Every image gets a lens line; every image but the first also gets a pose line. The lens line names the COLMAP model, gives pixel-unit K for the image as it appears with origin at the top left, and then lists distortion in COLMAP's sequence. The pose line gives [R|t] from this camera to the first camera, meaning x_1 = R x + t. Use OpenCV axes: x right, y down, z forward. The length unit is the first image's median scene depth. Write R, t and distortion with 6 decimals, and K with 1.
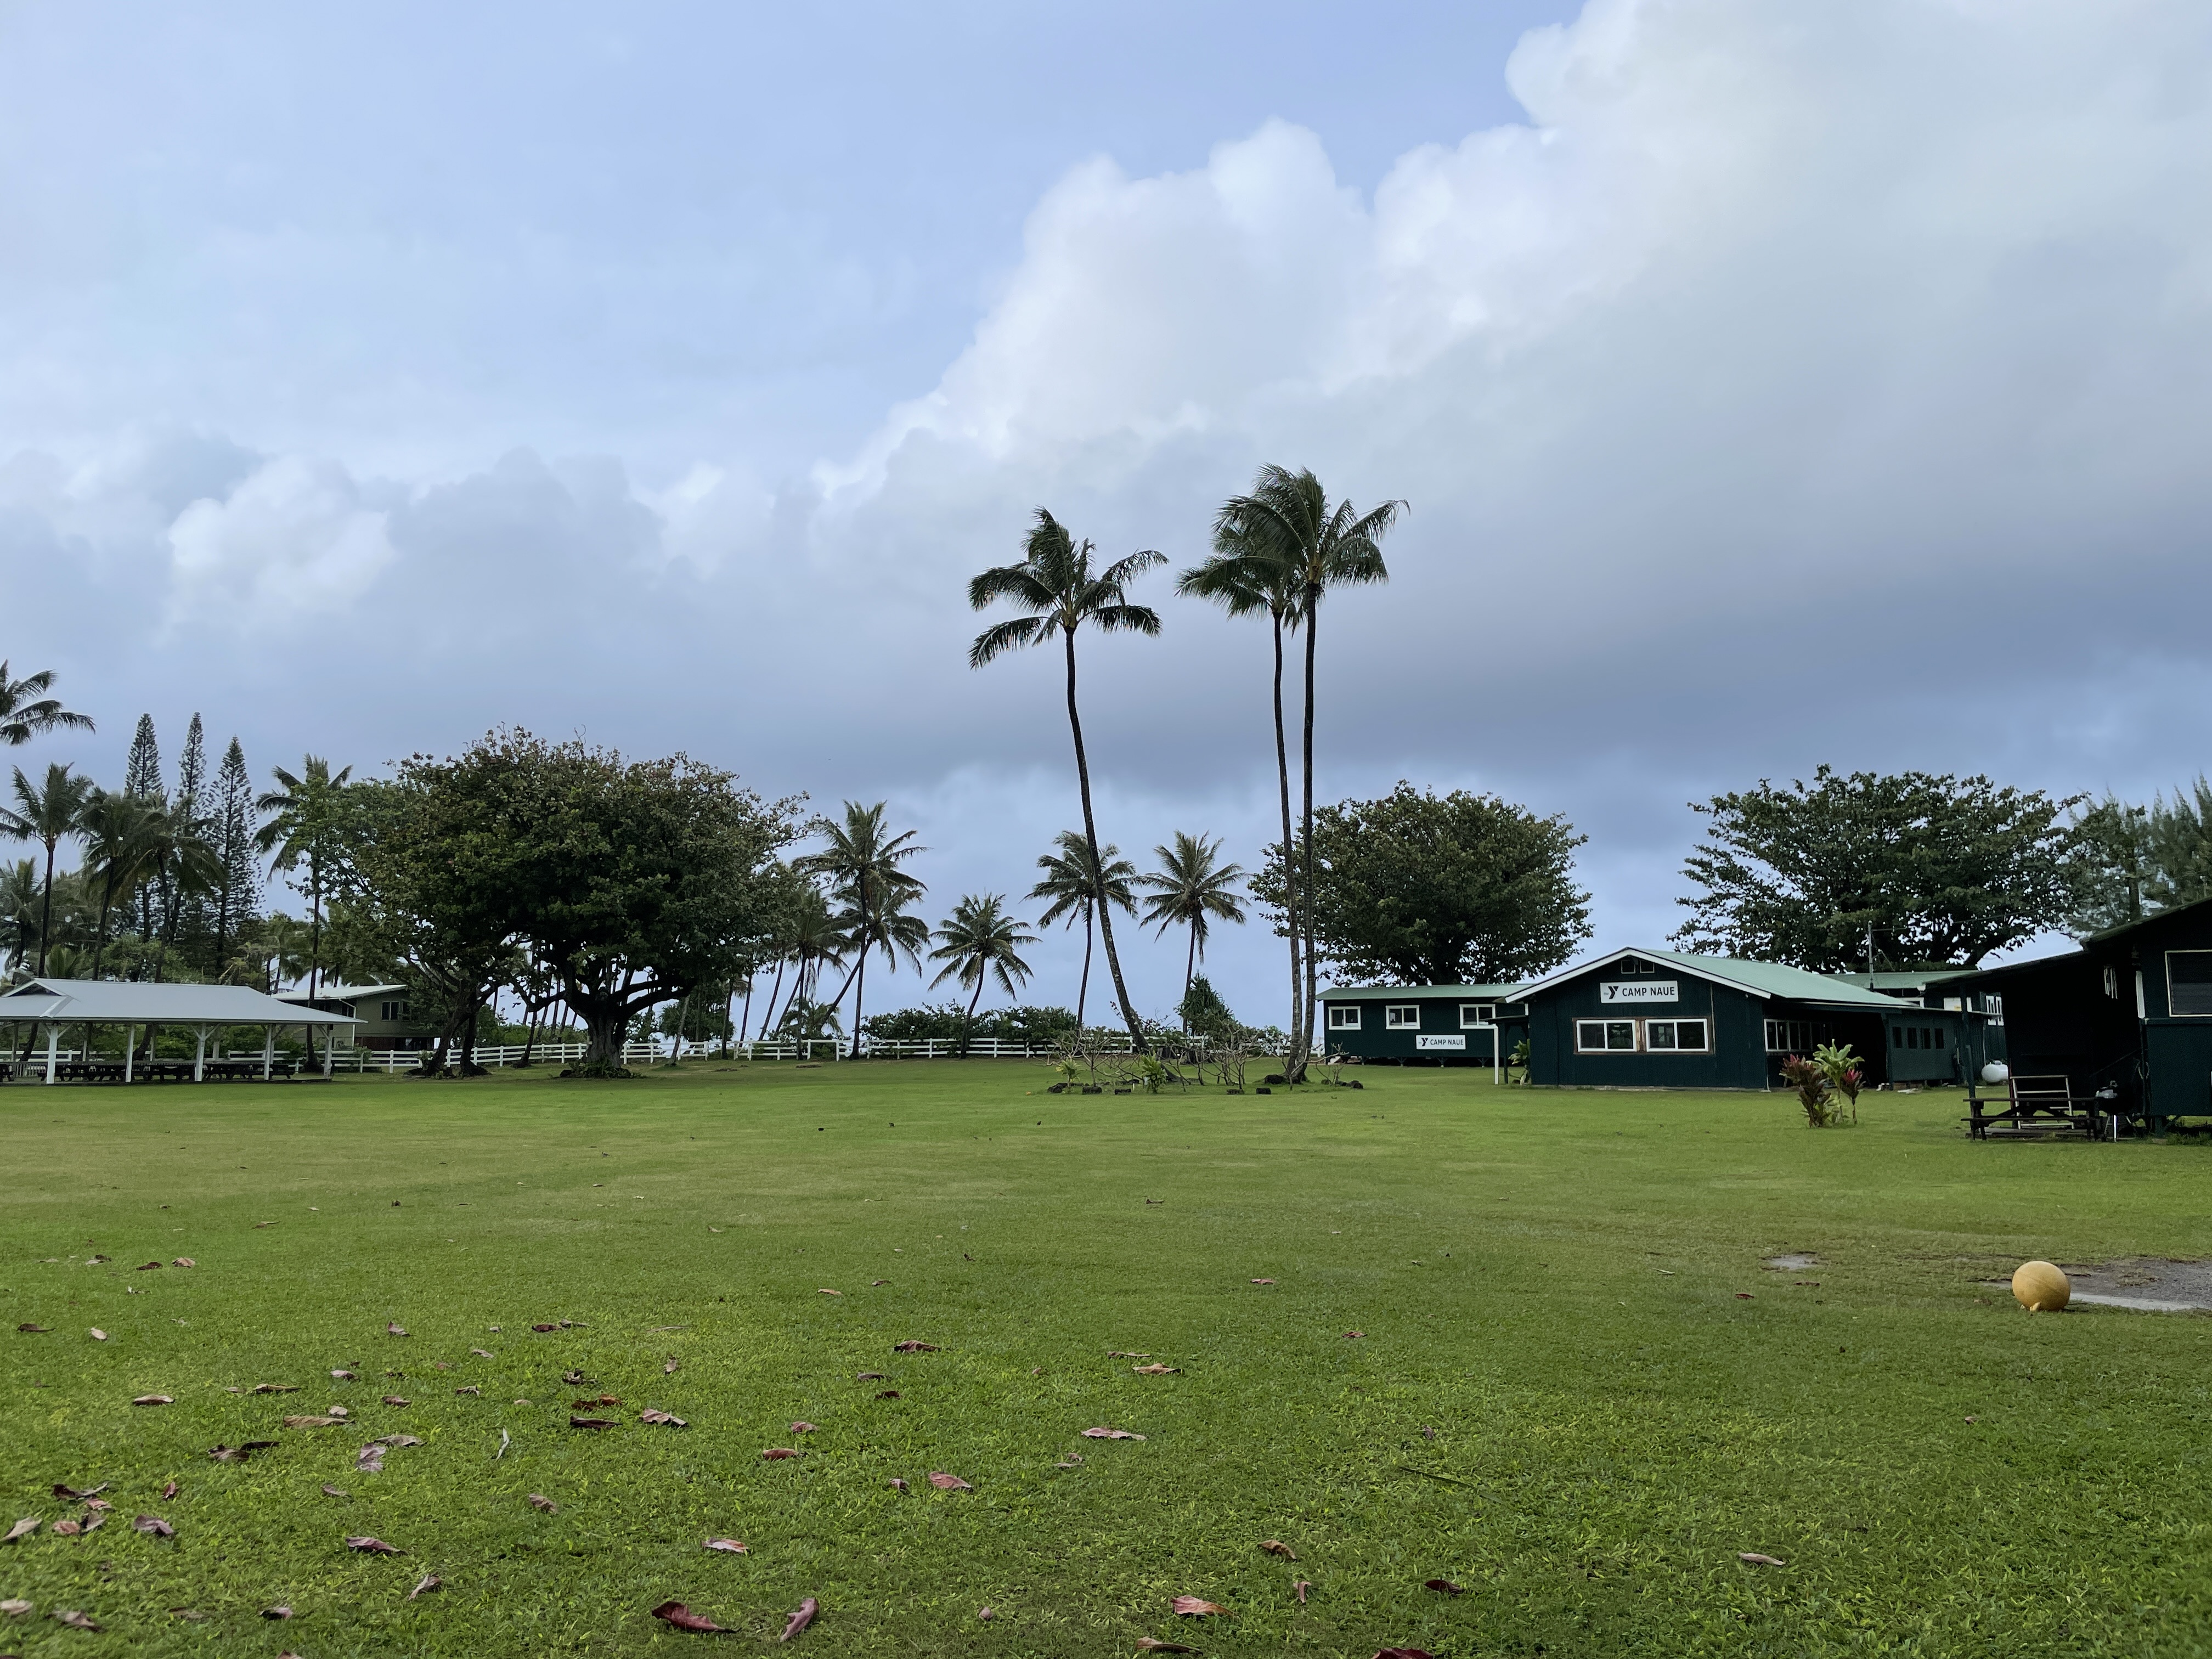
lens RADIAL K [[1681.3, 0, 1118.1], [0, 1681.3, 828.0], [0, 0, 1]] dist [0.045762, -0.090538]
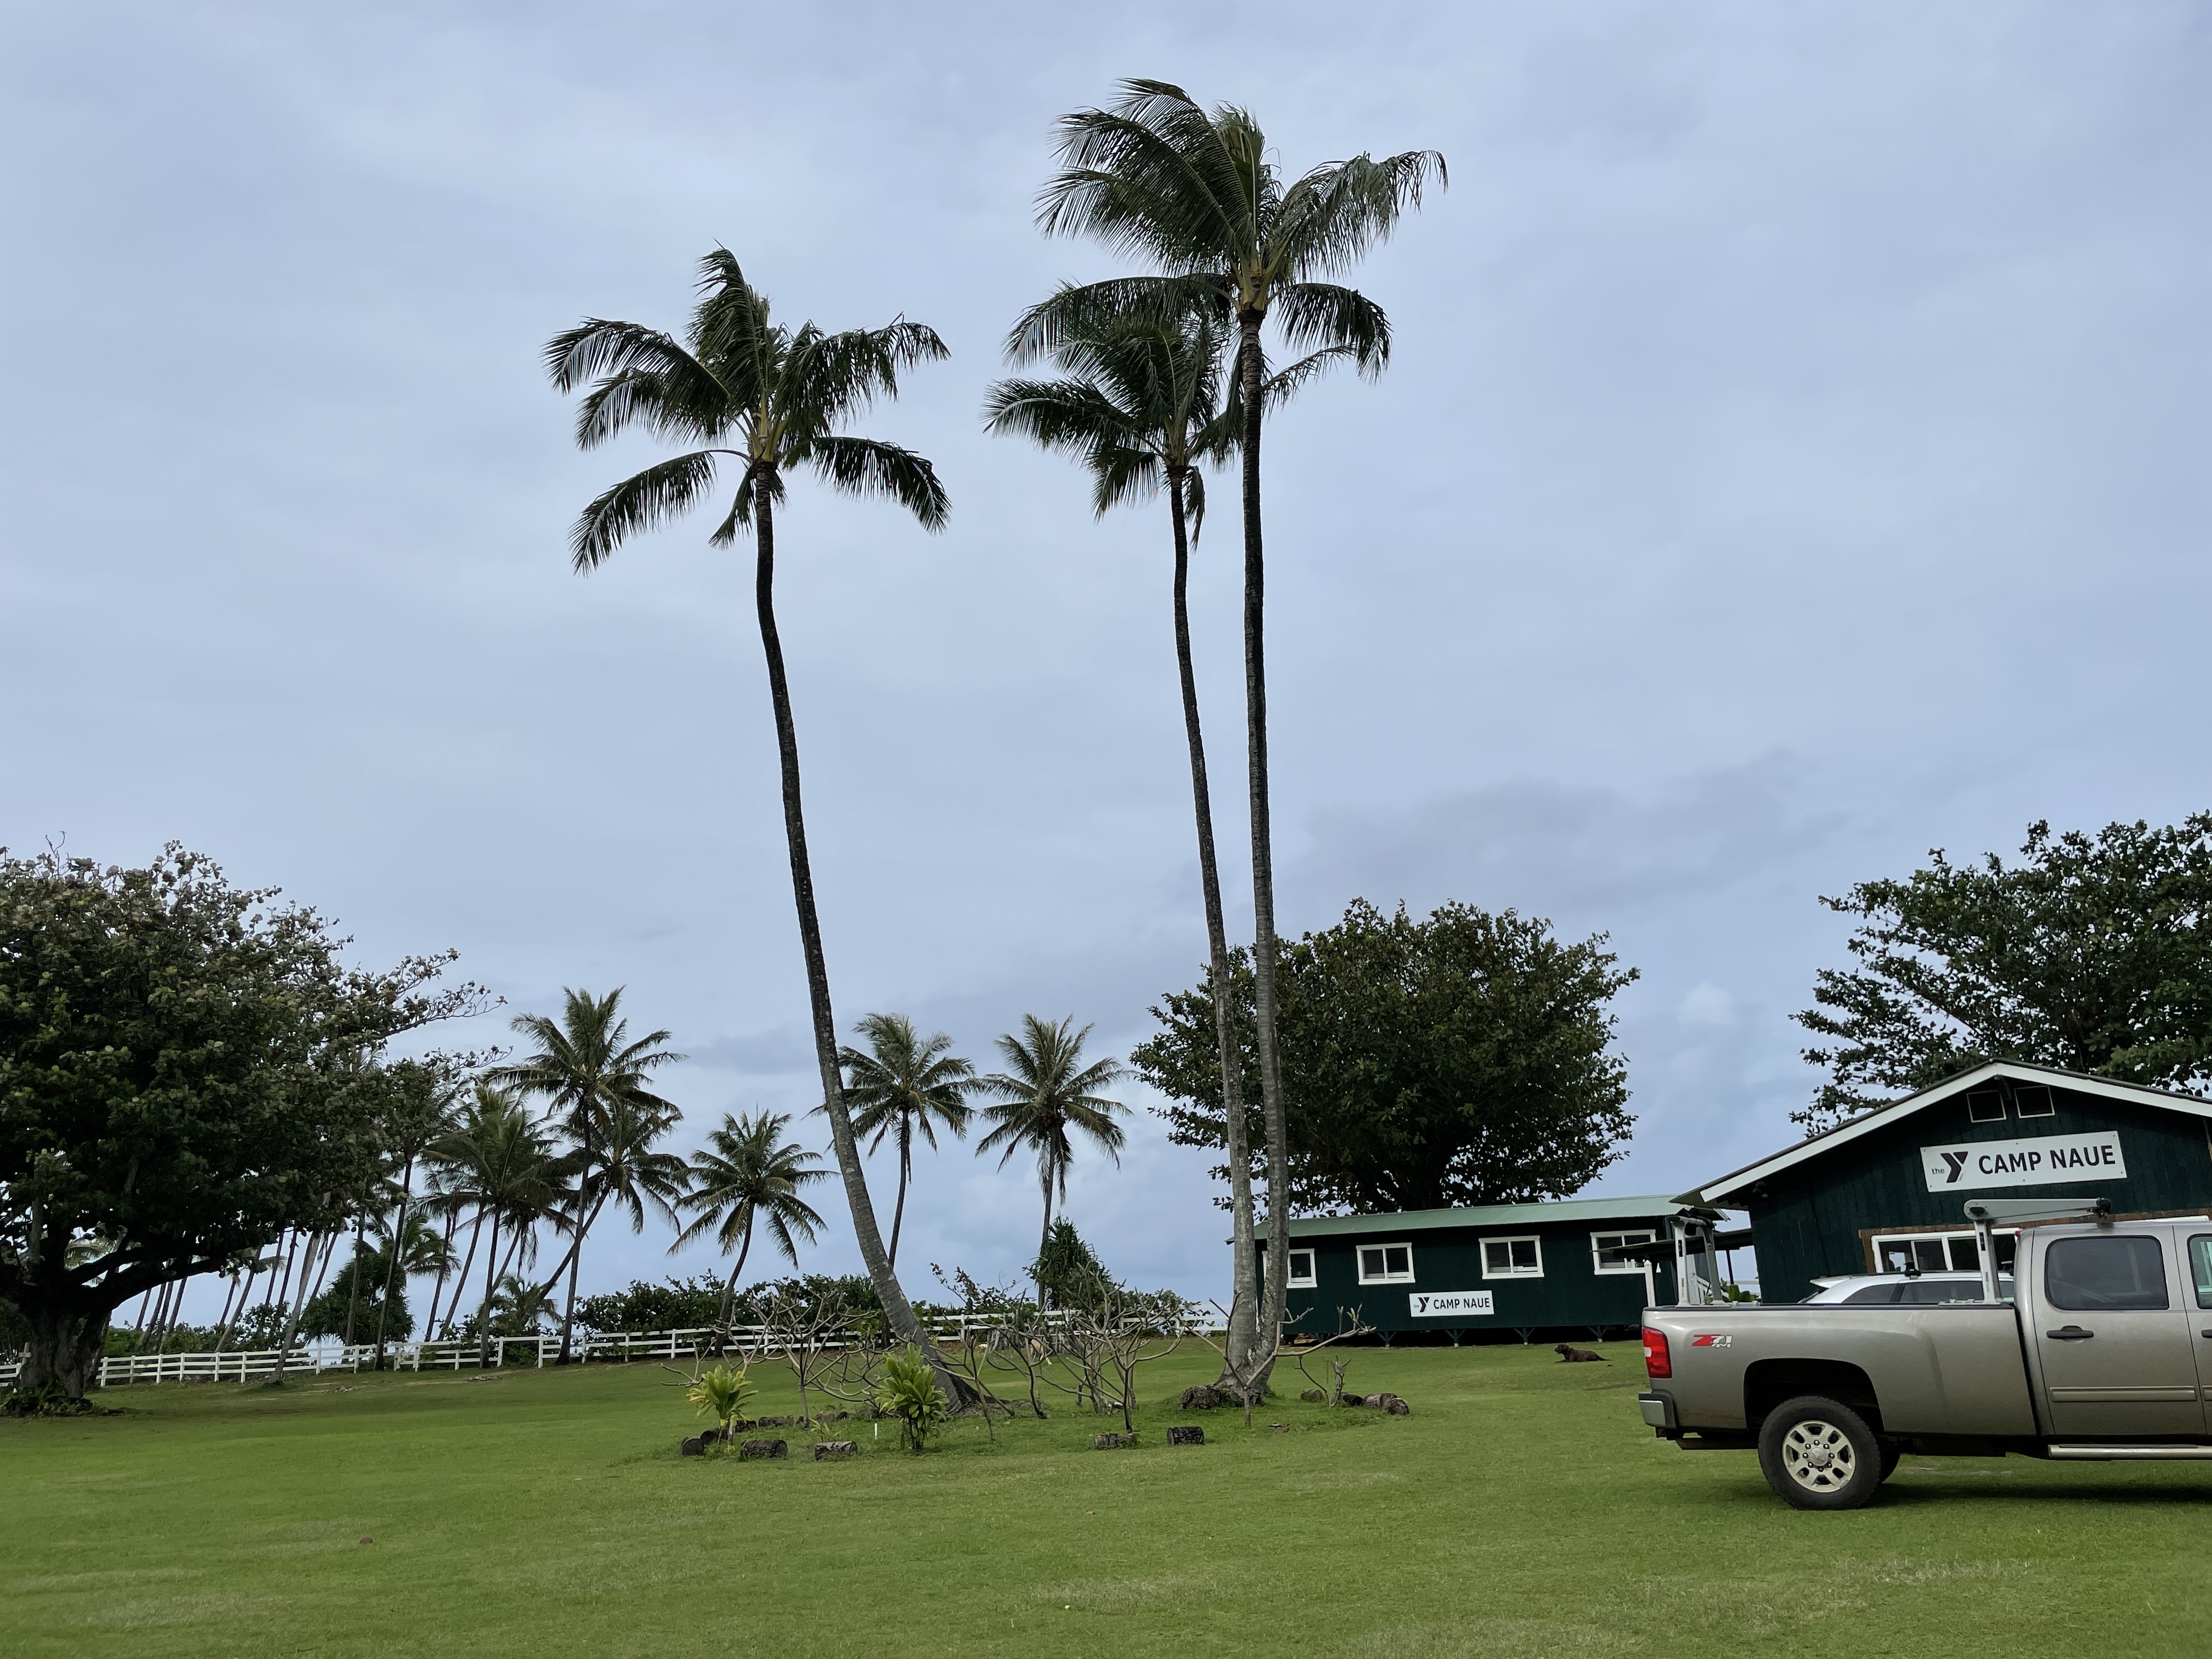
lens RADIAL K [[1681.3, 0, 1151.9], [0, 1681.3, 805.2], [0, 0, 1]] dist [0.045762, -0.090538]
pose [[0.995344, -0.008969, 0.095971, 0.022888], [0.024959, 0.985685, -0.166738, 0.040943], [-0.093102, 0.168357, 0.981320, 0.320082]]
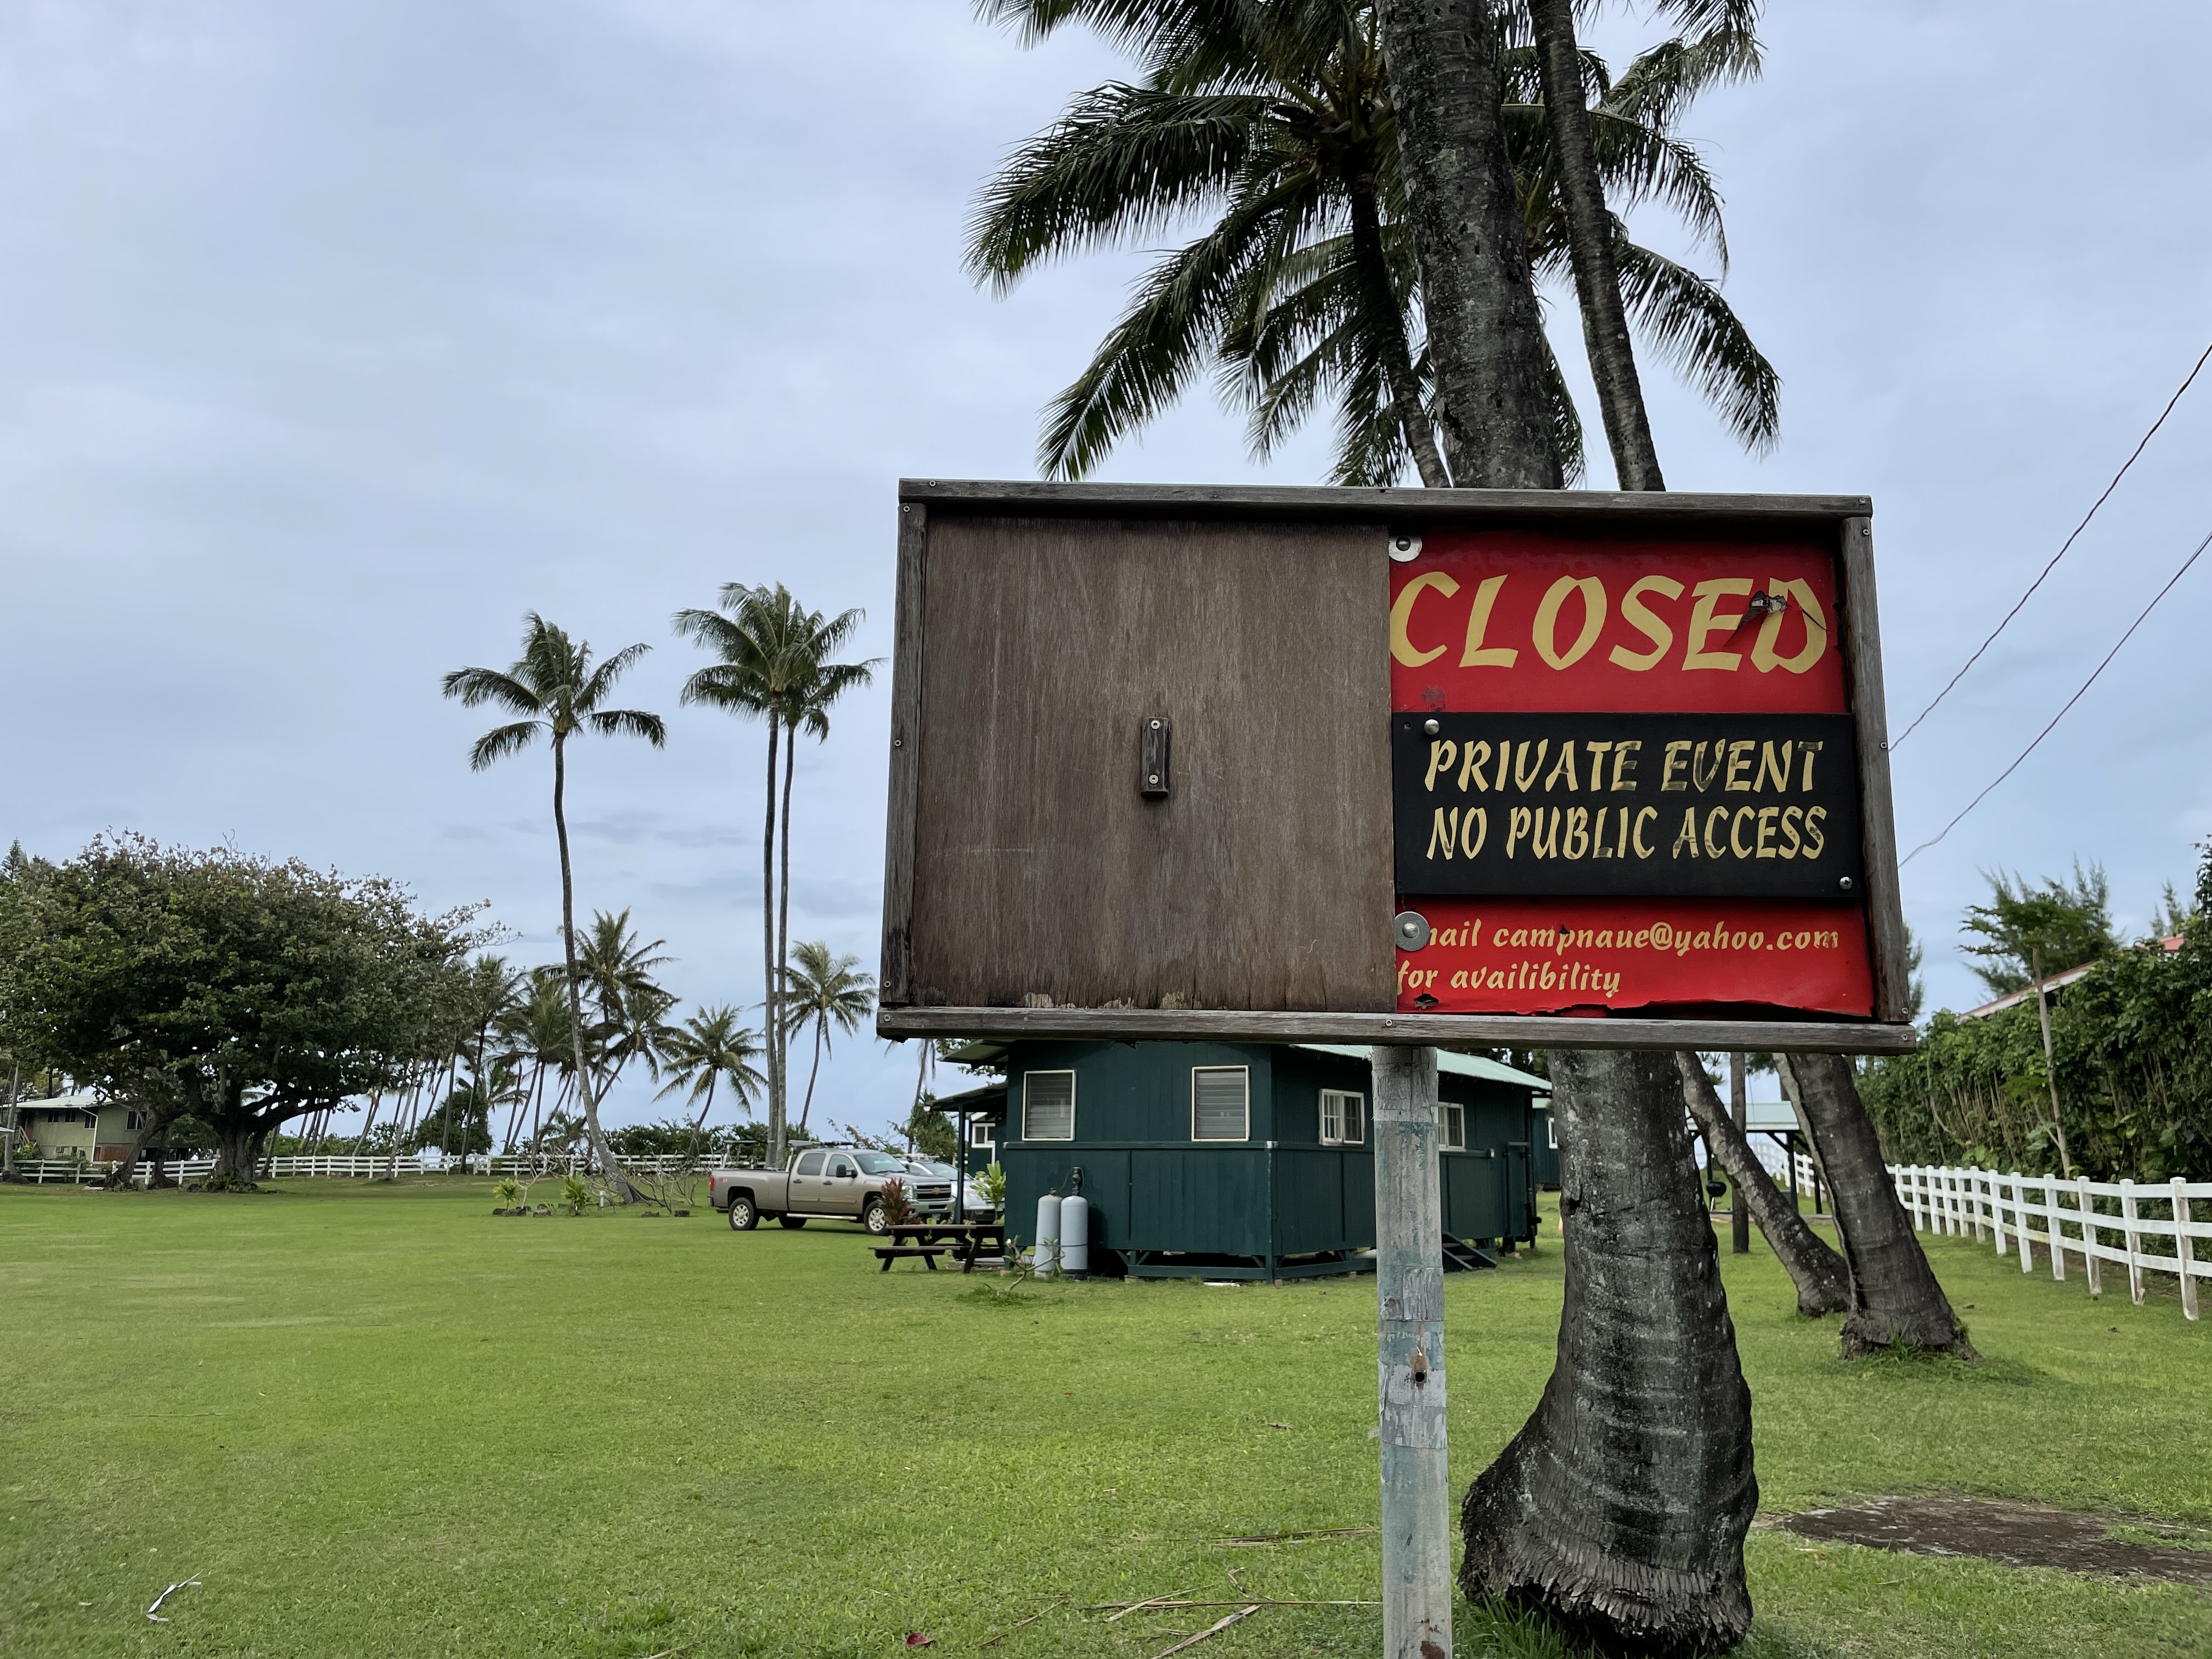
lens RADIAL K [[1681.3, 0, 1123.4], [0, 1681.3, 839.0], [0, 0, 1]] dist [0.045762, -0.090538]
pose [[0.999958, 0.009135, -0.000144, 0.186121], [-0.009127, 0.998146, -0.060180, -0.000645], [-0.000406, 0.060179, 0.998188, 0.016026]]
